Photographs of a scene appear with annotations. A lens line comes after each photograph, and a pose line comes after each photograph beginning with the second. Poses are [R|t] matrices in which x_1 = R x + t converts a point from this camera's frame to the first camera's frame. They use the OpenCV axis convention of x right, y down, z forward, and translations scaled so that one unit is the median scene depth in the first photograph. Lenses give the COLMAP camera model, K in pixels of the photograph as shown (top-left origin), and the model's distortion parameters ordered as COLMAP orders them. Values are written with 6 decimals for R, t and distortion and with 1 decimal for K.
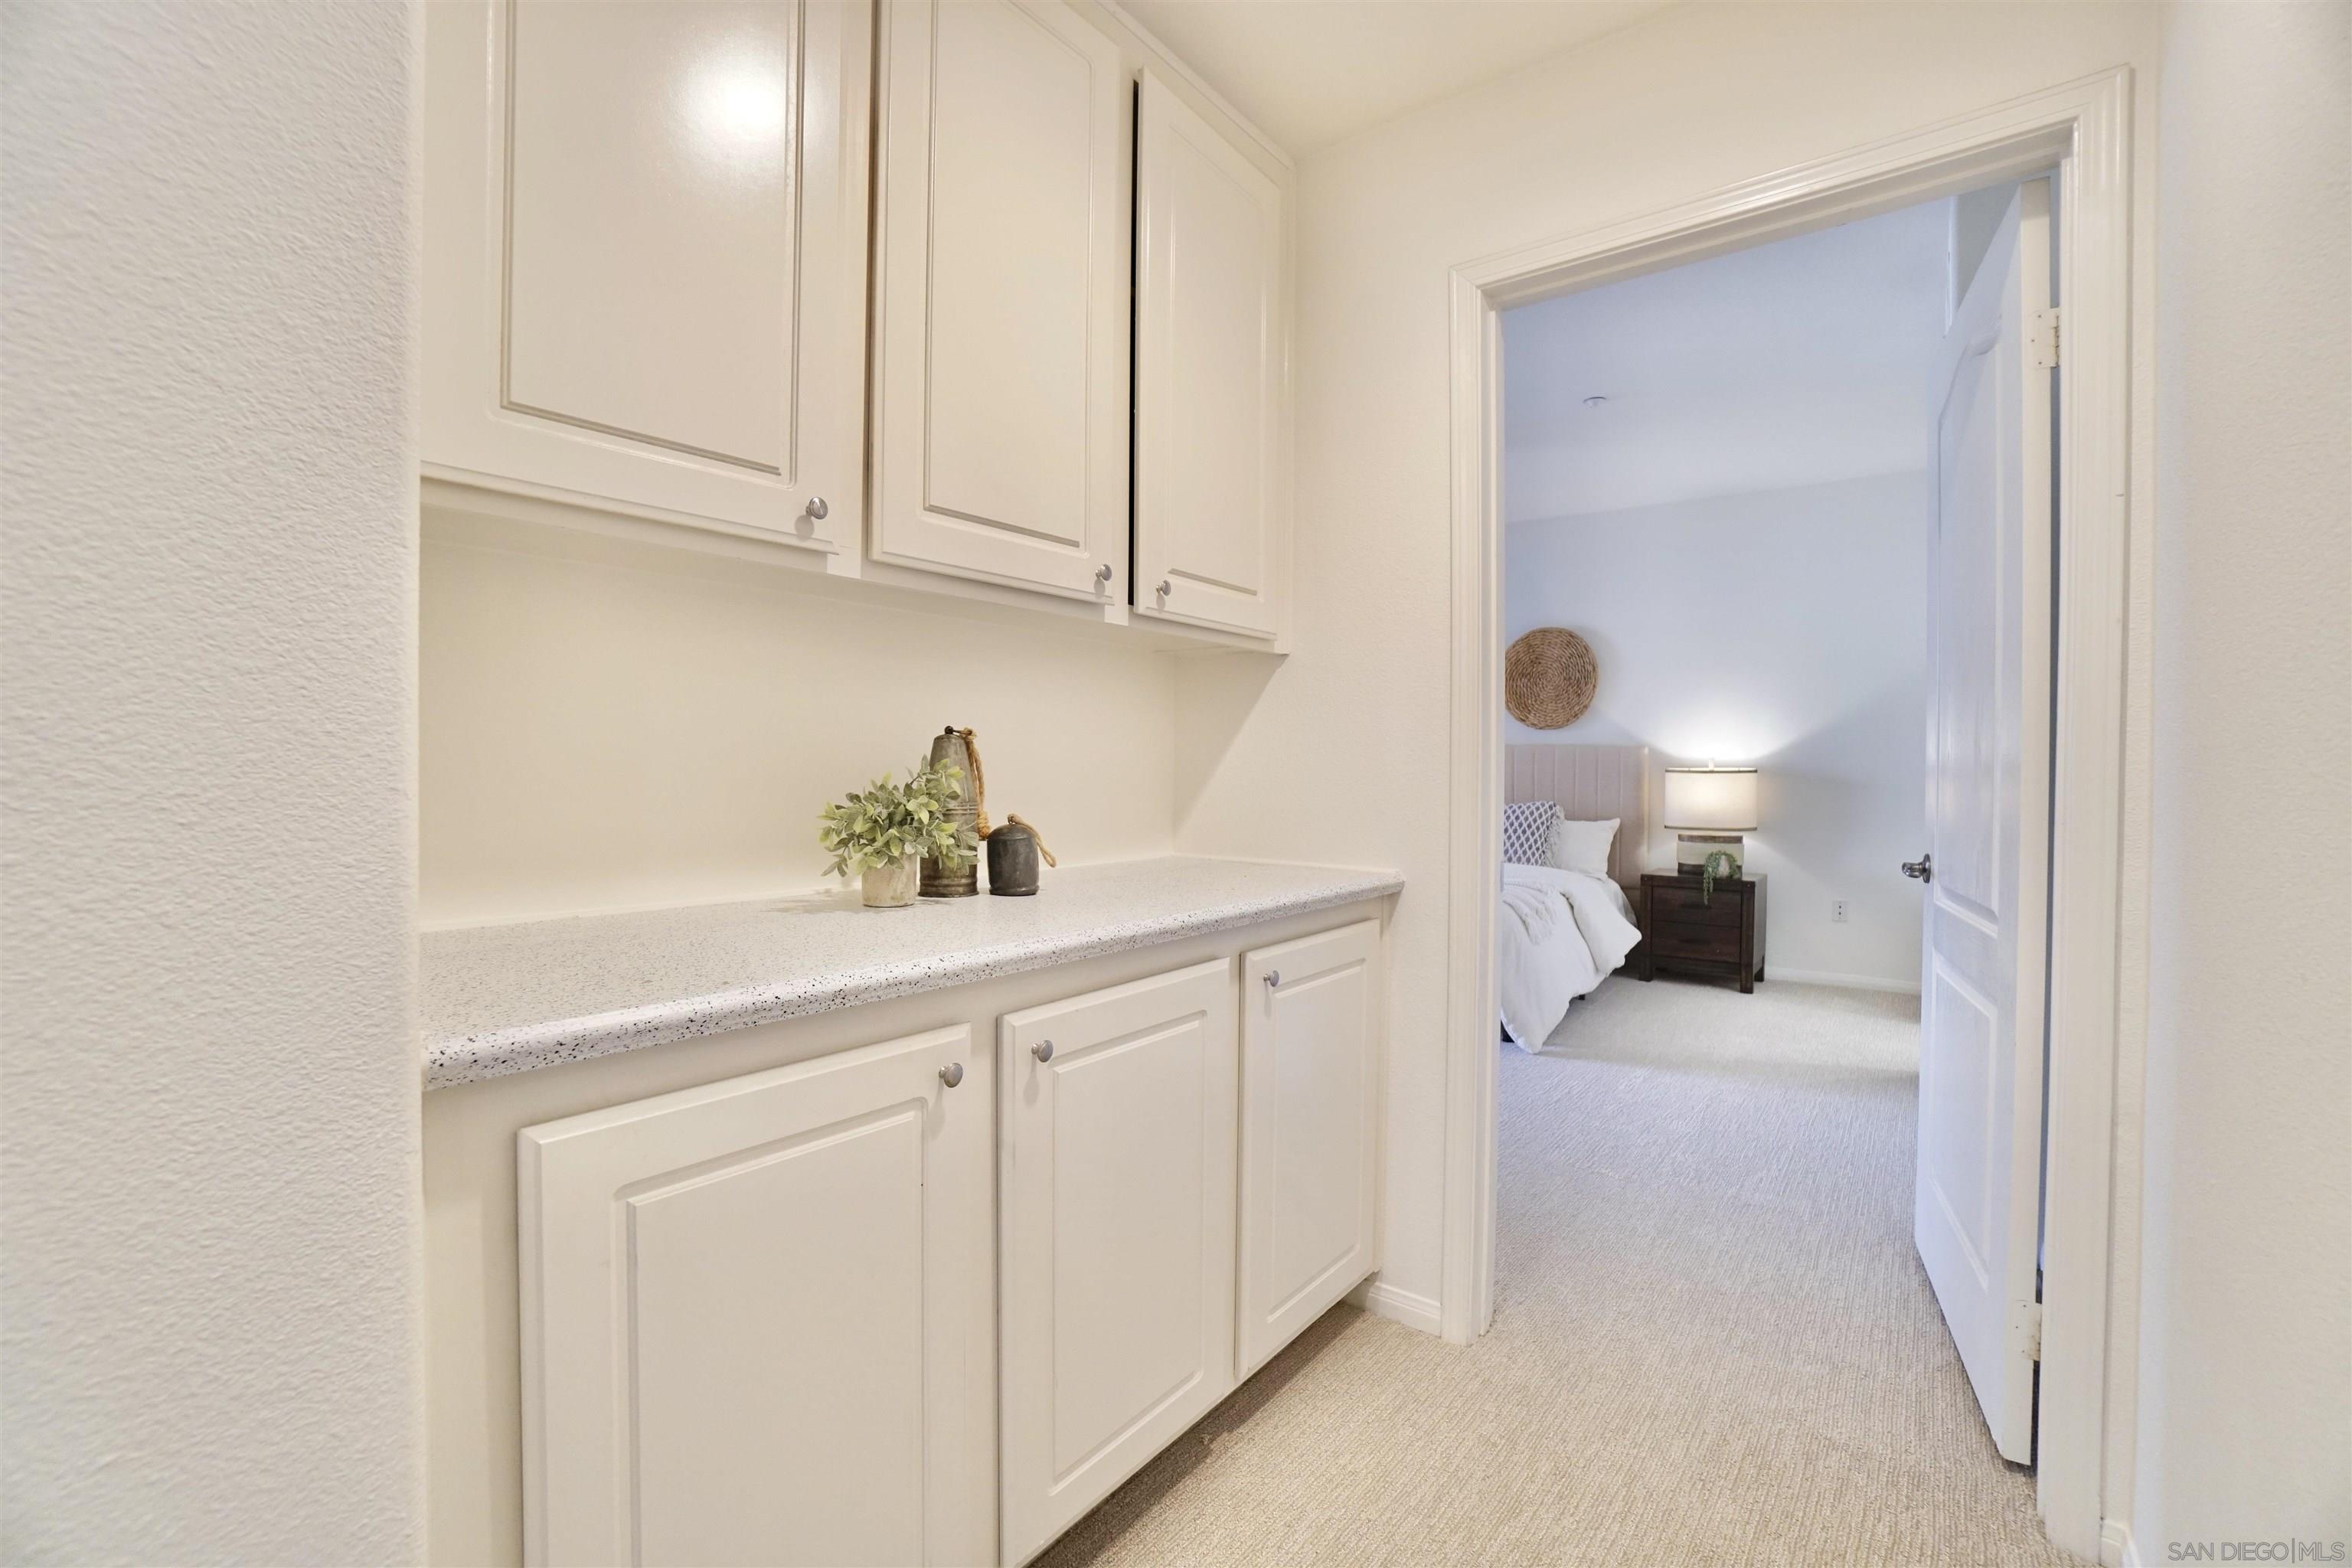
lens RADIAL K [[1039.2, 0, 1181.0], [0, 1039.2, 776.9], [0, 0, 1]] dist [-0.044027, 0.011313]
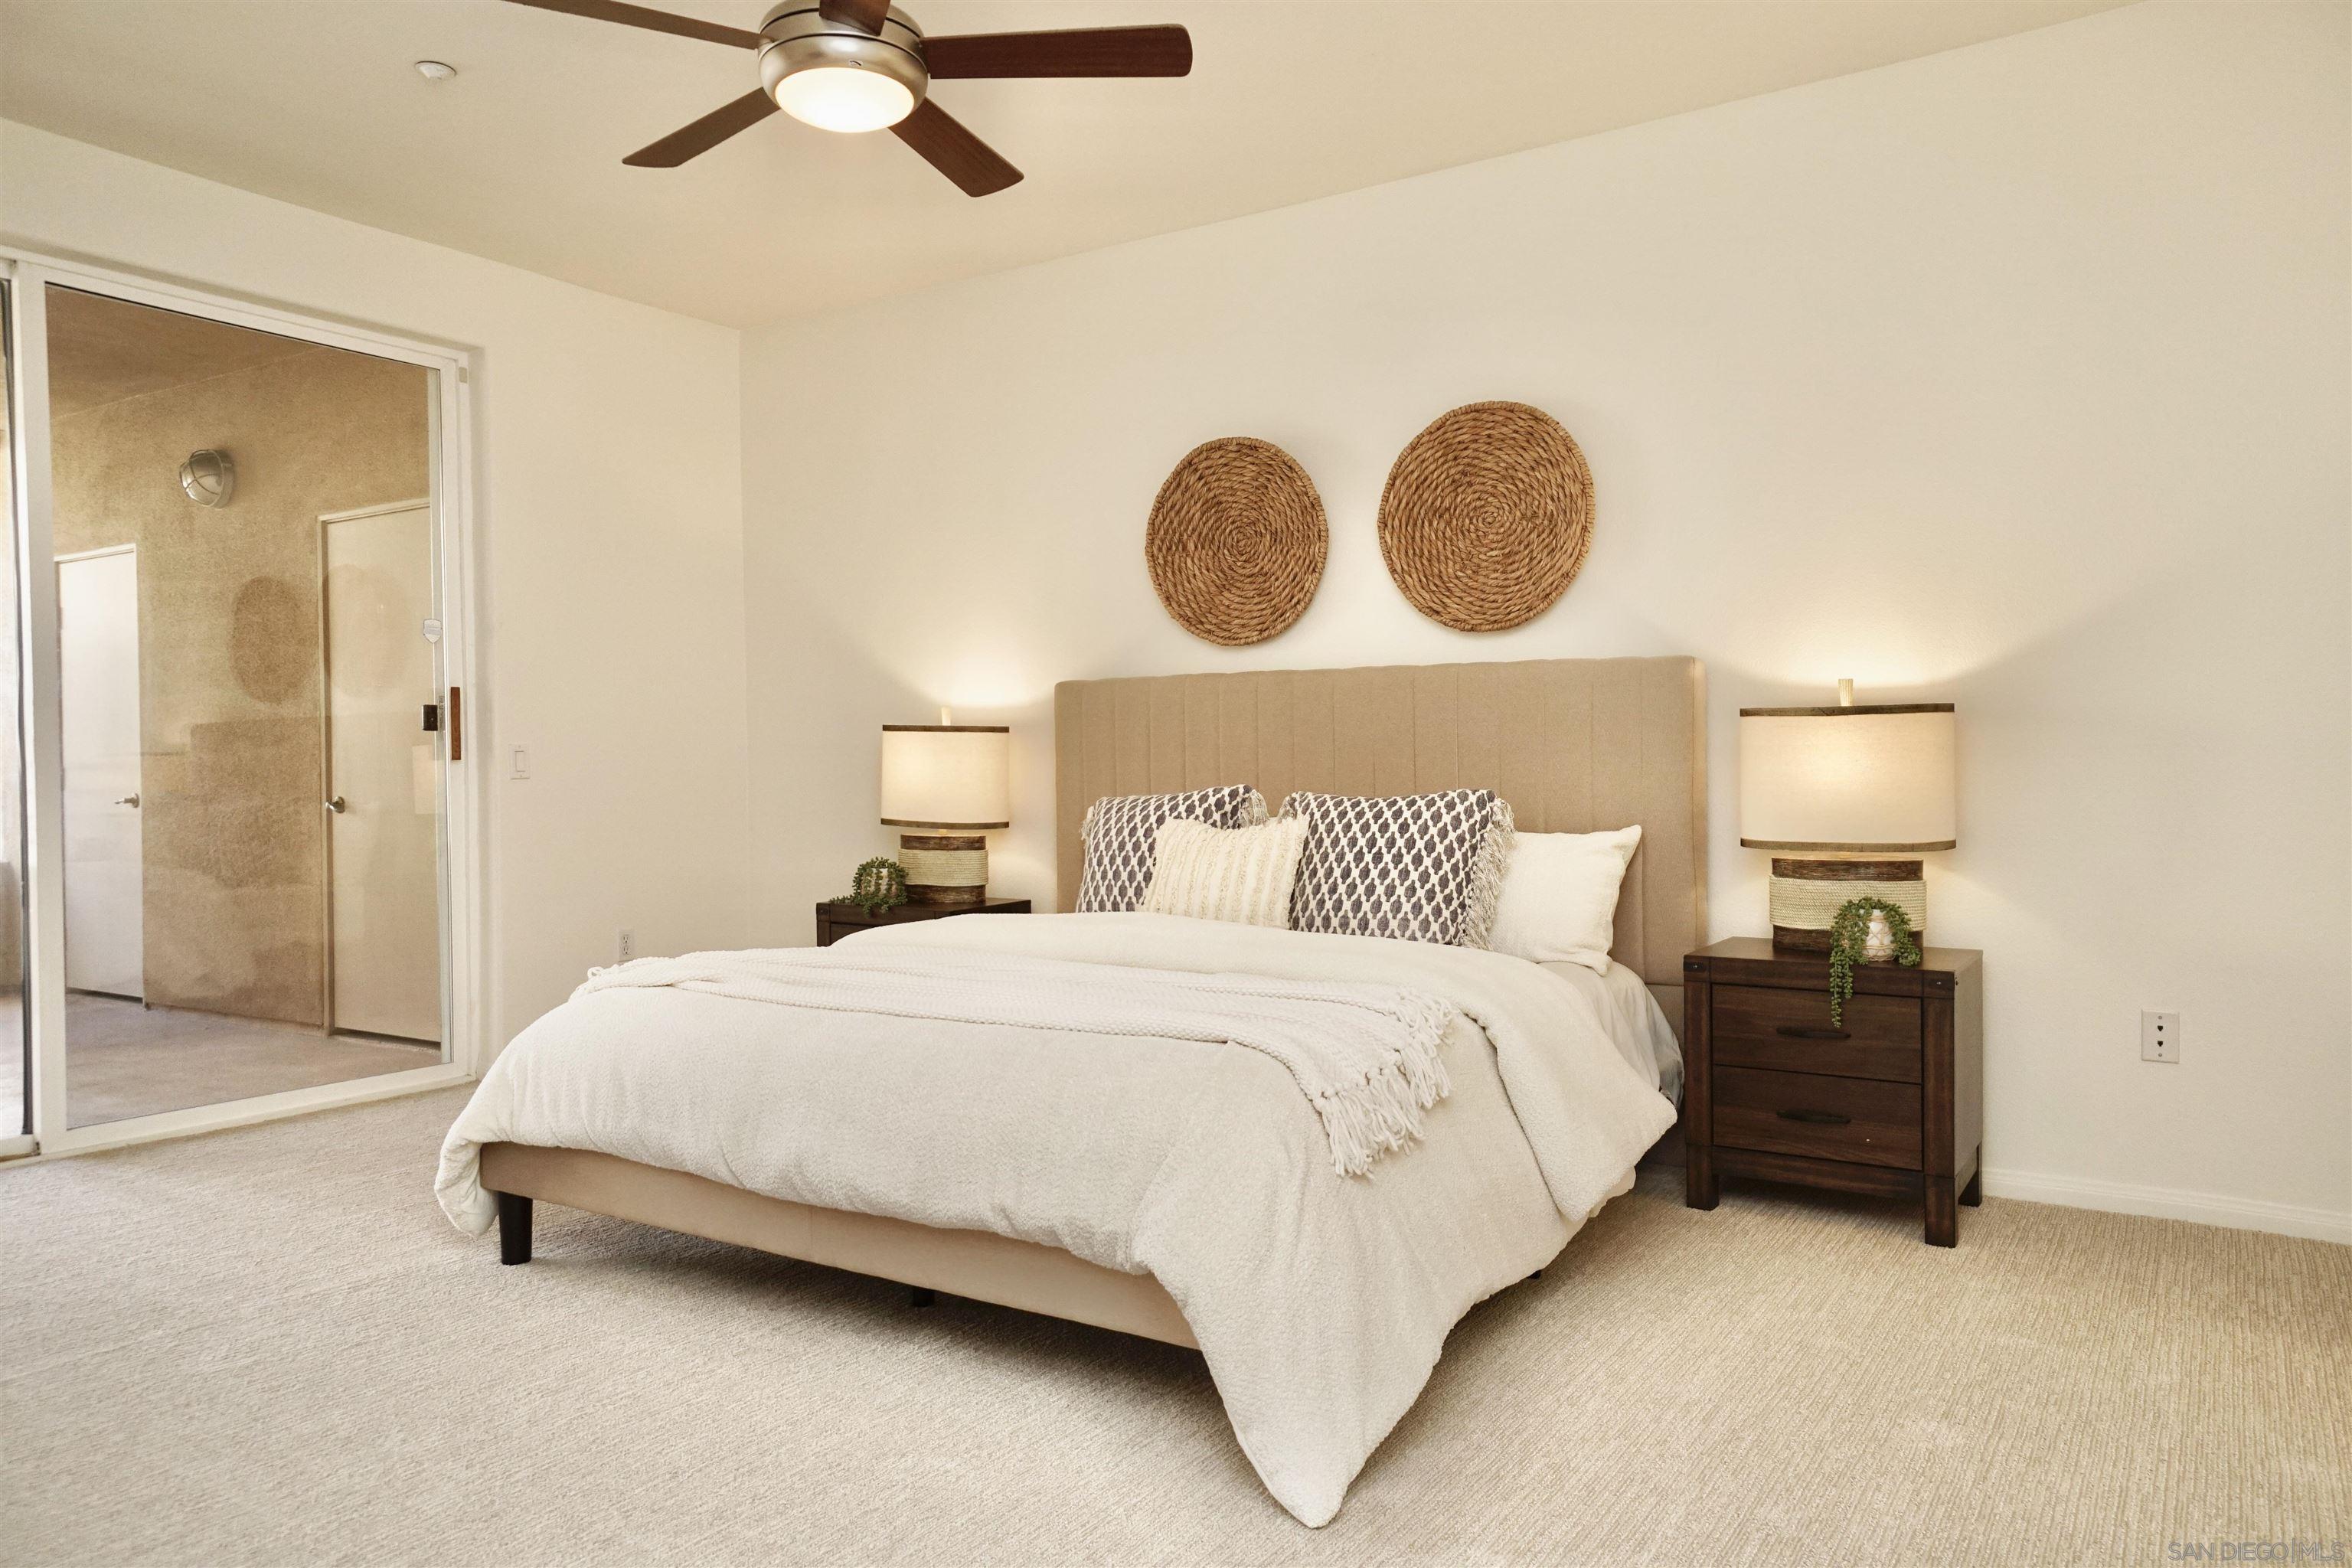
lens RADIAL K [[1595.3, 0, 1171.1], [0, 1595.3, 787.0], [0, 0, 1]] dist [0.026509, 0.001703]
pose [[0.998291, -0.015607, 0.056325, 0.202470], [0.015581, 0.999878, 0.000895, 0.021711], [-0.056332, -0.000016, 0.998412, 0.359859]]
